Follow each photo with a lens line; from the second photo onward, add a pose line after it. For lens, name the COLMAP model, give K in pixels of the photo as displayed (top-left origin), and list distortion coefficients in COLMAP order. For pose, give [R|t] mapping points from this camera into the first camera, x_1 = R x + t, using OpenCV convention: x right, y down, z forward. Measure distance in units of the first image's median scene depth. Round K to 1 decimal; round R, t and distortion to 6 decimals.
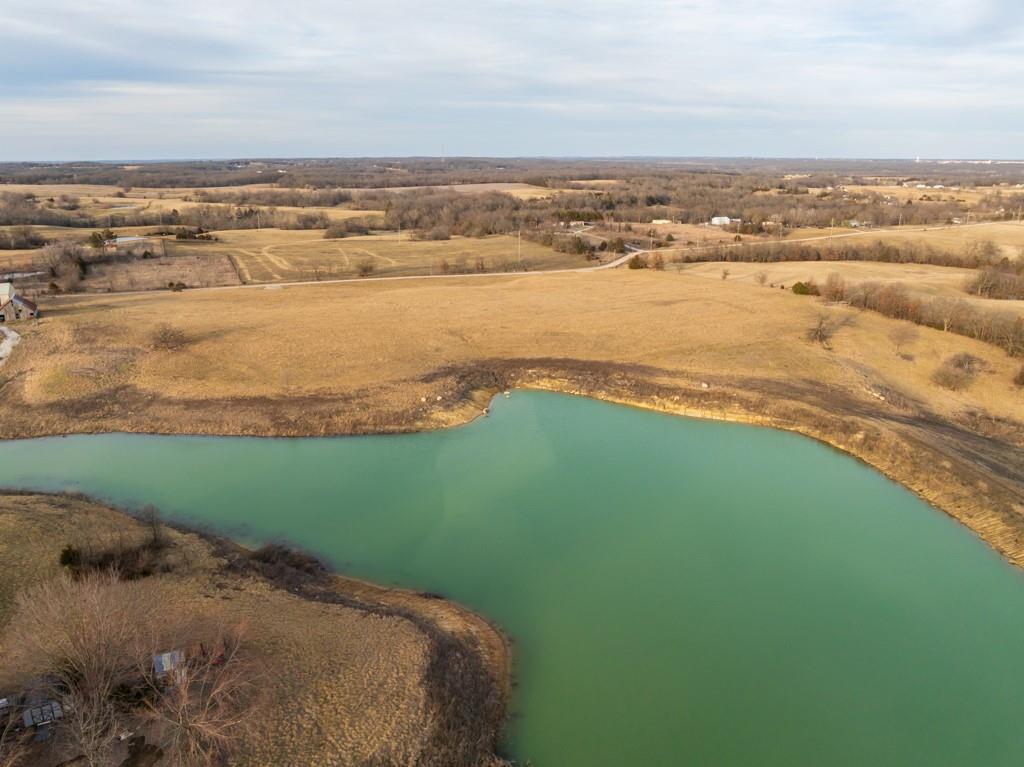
lens RADIAL K [[723.0, 0, 515.7], [0, 723.0, 381.2], [0, 0, 1]] dist [-0.018833, -0.038769]
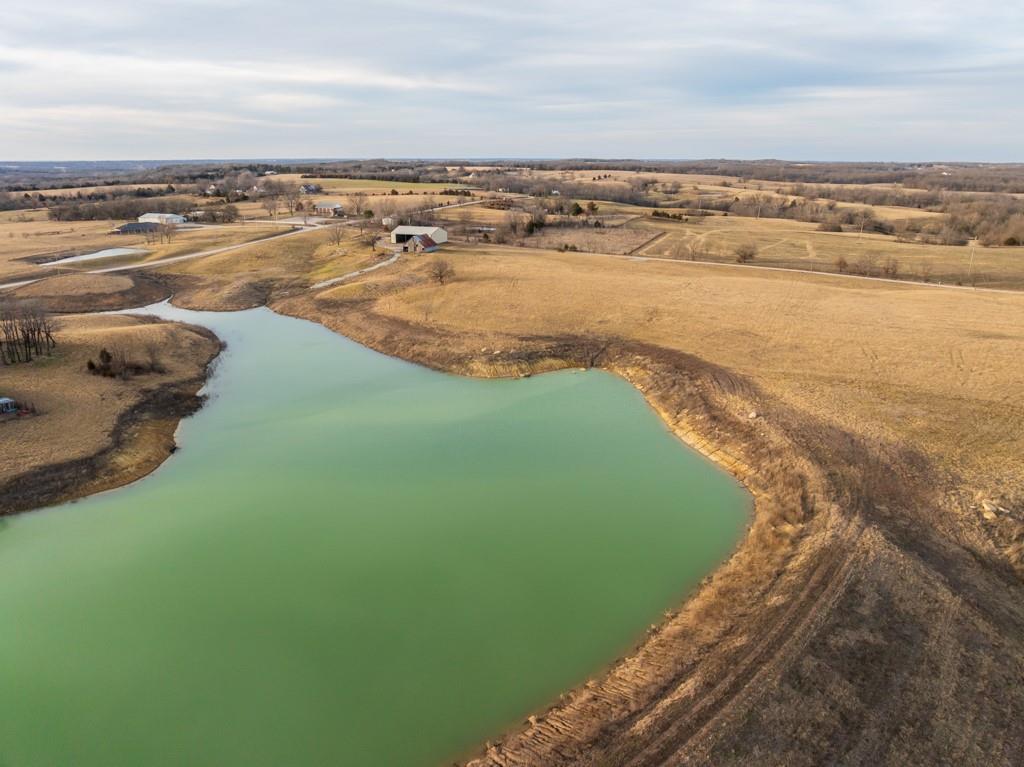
lens RADIAL K [[719.4, 0, 515.5], [0, 719.4, 377.9], [0, 0, 1]] dist [-0.036473, 0.000080]
pose [[0.629881, 0.229639, -0.741968, 0.615779], [-0.233981, 0.967017, 0.100657, -0.045512], [0.740610, 0.110204, 0.662836, 0.325776]]
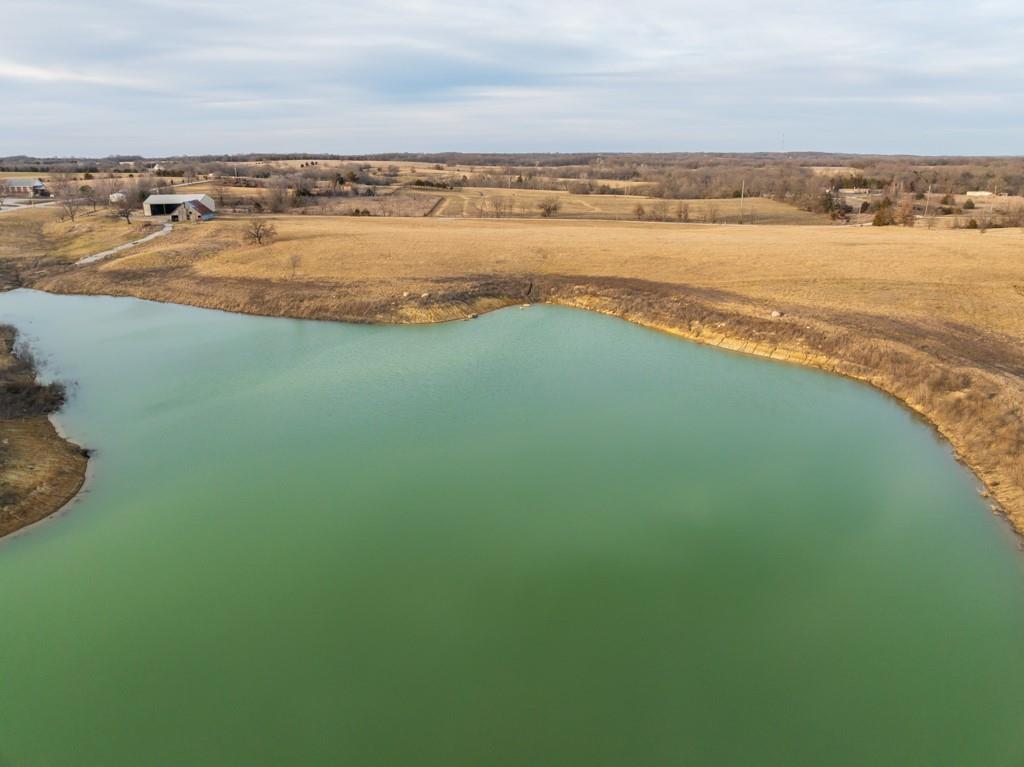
lens RADIAL K [[723.3, 0, 515.9], [0, 723.3, 370.5], [0, 0, 1]] dist [-0.049823, 0.017501]
pose [[0.895955, 0.122922, -0.426796, 0.325673], [-0.127802, 0.991648, 0.017316, 0.075232], [0.425360, 0.039031, 0.904182, 0.273731]]
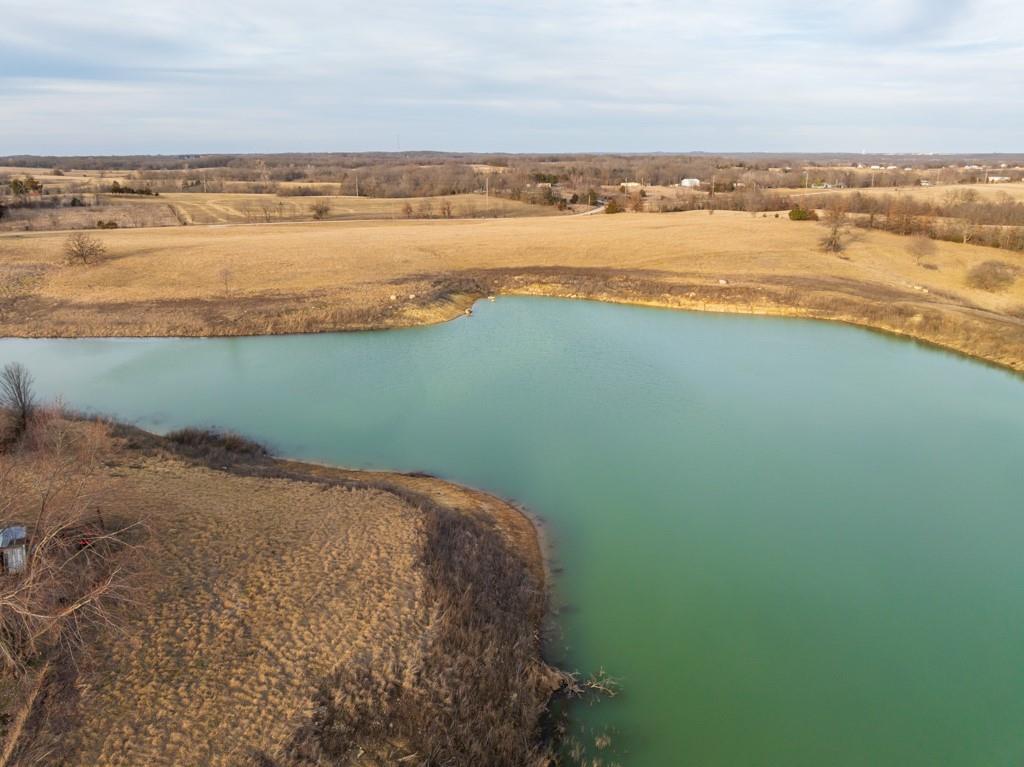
lens RADIAL K [[719.4, 0, 515.5], [0, 719.4, 377.9], [0, 0, 1]] dist [-0.036473, 0.000080]
pose [[0.998243, -0.021468, 0.055236, -0.032287], [0.021461, 0.999769, 0.000714, 0.109662], [-0.055239, 0.000473, 0.998473, 0.157137]]
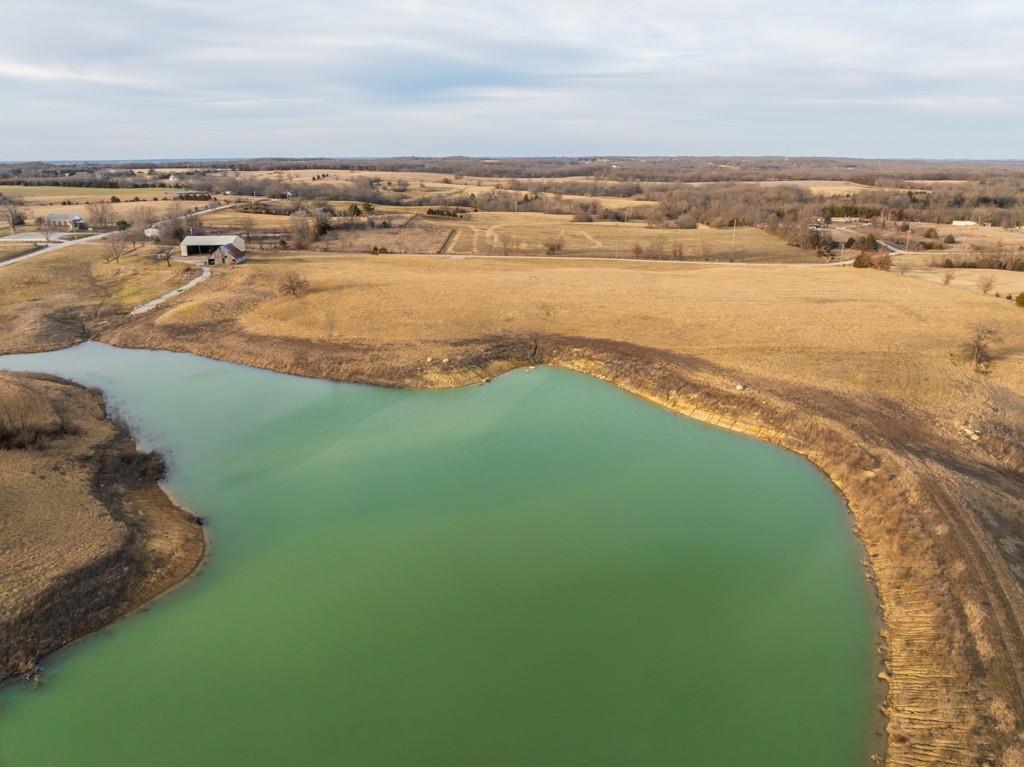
lens RADIAL K [[719.4, 0, 515.5], [0, 719.4, 377.9], [0, 0, 1]] dist [-0.036473, 0.000080]
pose [[0.892194, 0.133053, -0.431610, 0.370427], [-0.133995, 0.990576, 0.028380, 0.005919], [0.431318, 0.032513, 0.901614, 0.151529]]
